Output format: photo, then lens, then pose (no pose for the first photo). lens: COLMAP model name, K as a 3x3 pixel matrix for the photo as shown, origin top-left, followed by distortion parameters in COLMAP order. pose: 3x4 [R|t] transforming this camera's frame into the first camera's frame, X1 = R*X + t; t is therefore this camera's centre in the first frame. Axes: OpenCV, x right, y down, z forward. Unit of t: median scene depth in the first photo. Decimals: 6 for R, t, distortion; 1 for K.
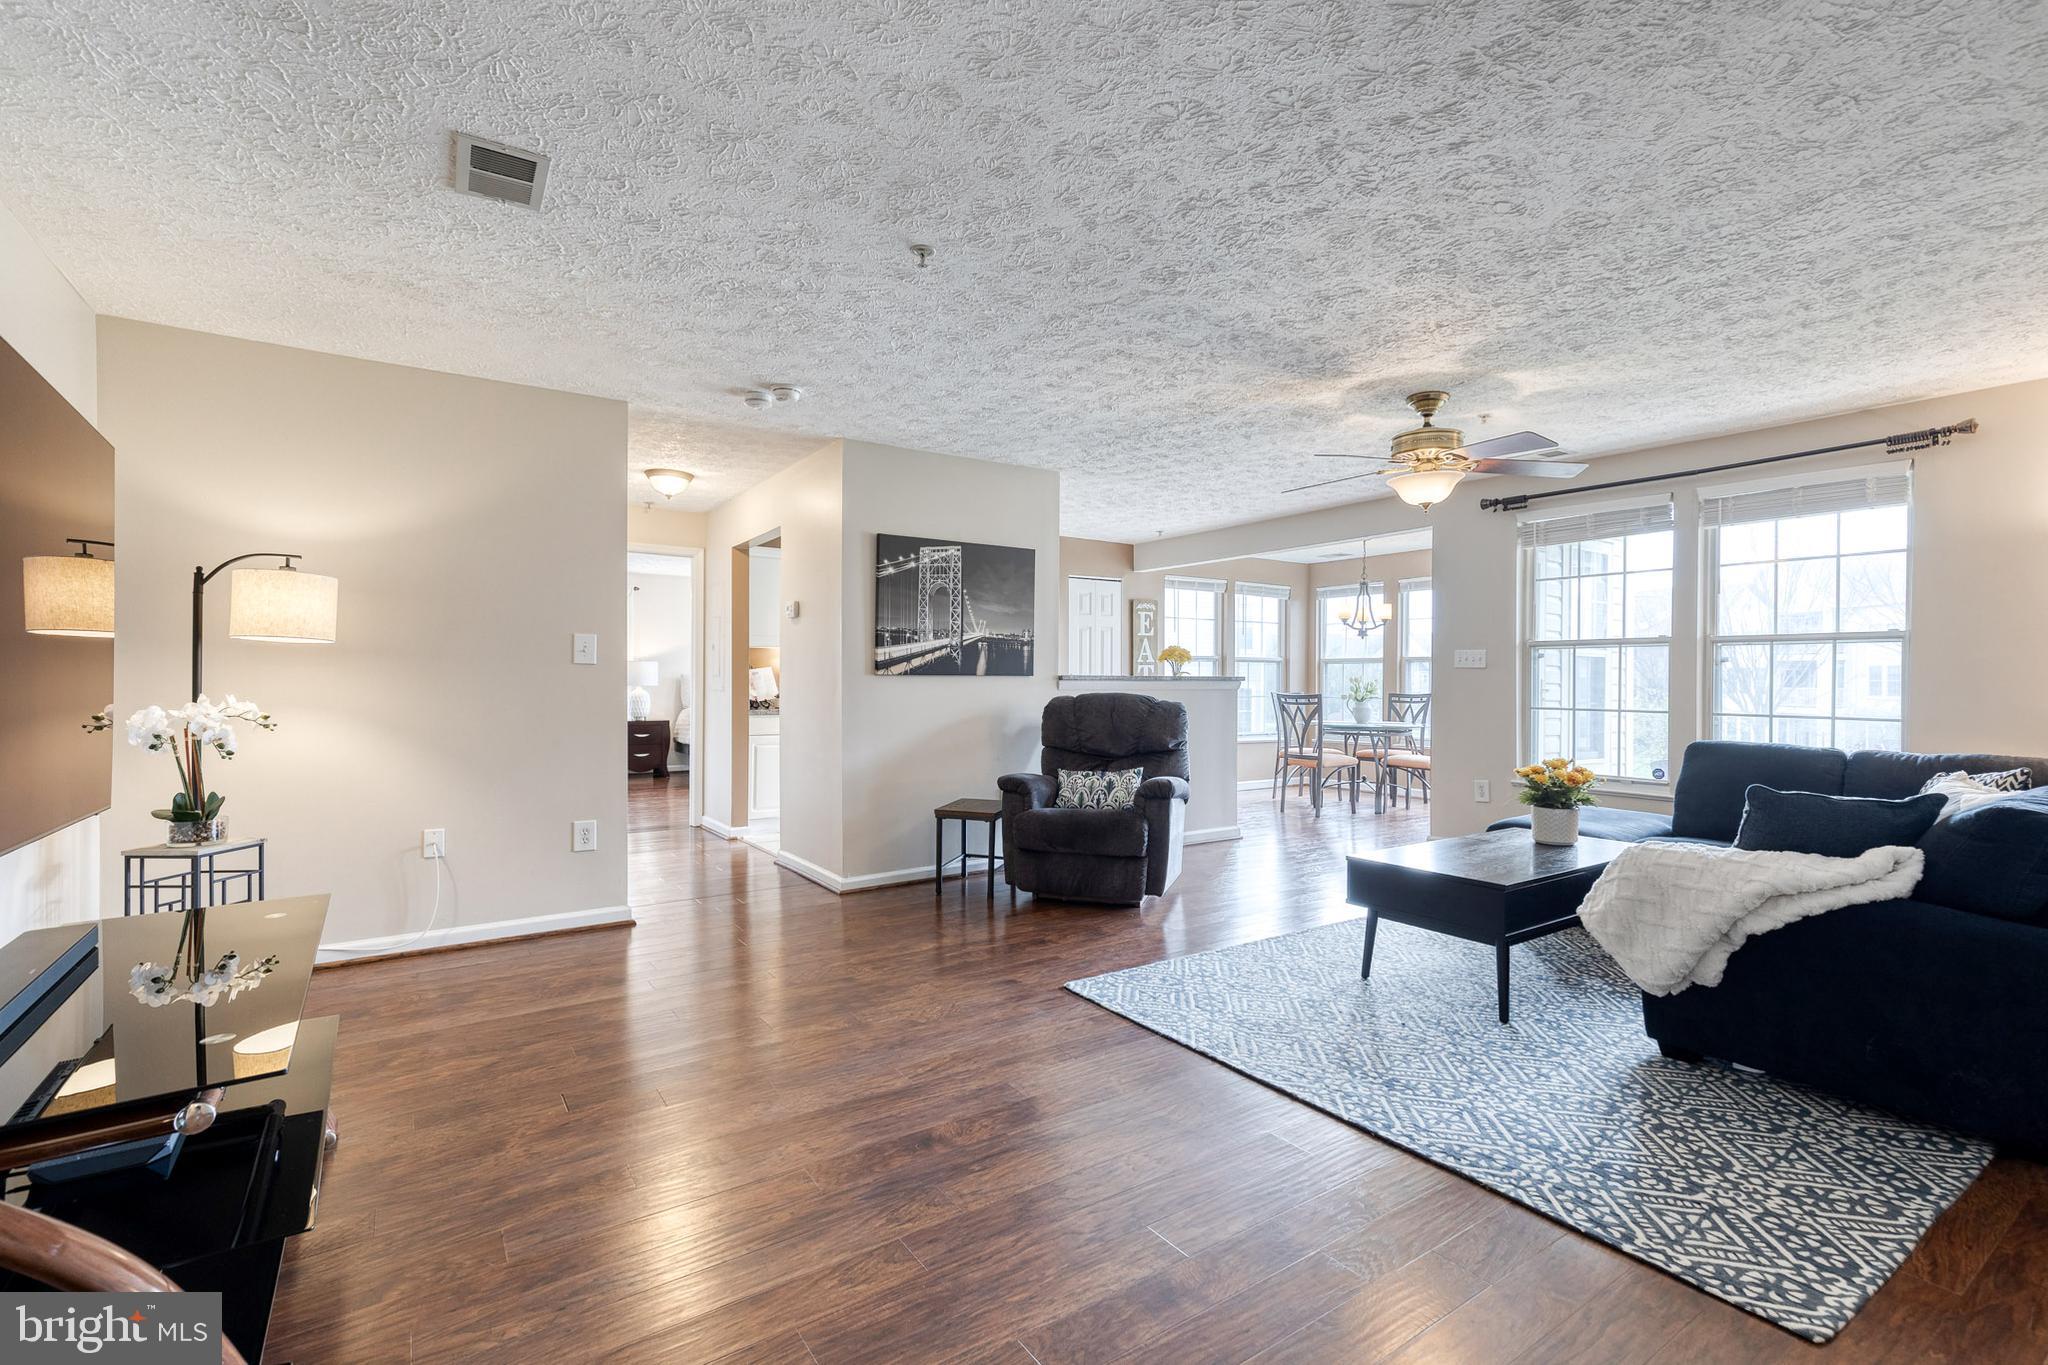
lens RADIAL K [[915.1, 0, 1057.5], [0, 915.1, 683.3], [0, 0, 1]] dist [0.012335, -0.001504]
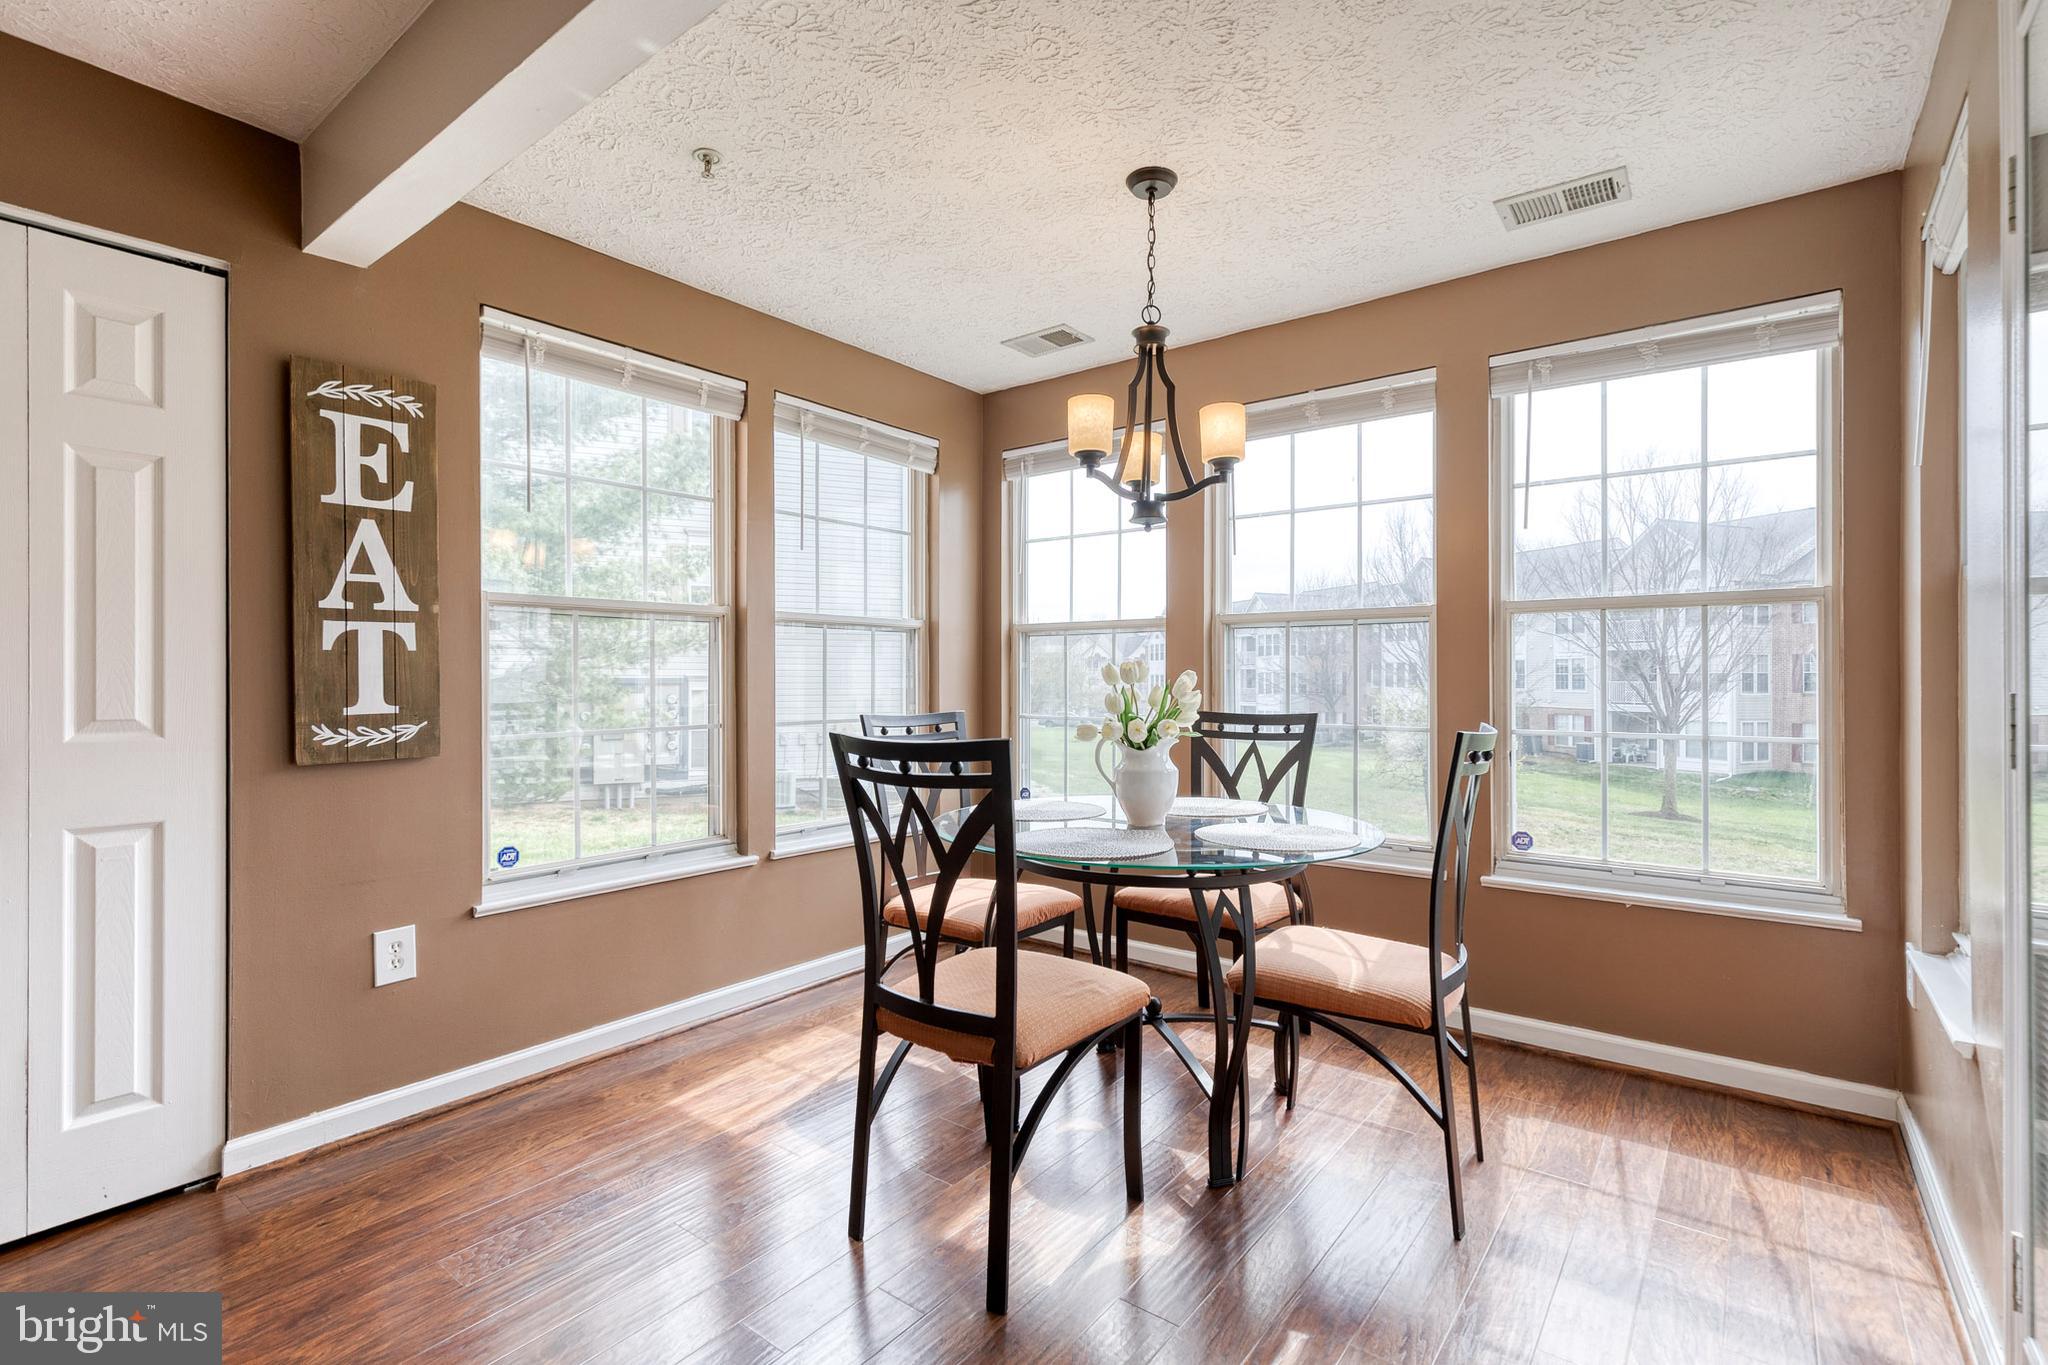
lens RADIAL K [[915.1, 0, 1016.7], [0, 915.1, 669.9], [0, 0, 1]] dist [0.012335, -0.001504]
pose [[0.960683, -0.001906, 0.277640, 0.463474], [0.004201, 0.999962, -0.007674, -0.006953], [-0.277615, 0.008539, 0.960654, 1.600014]]
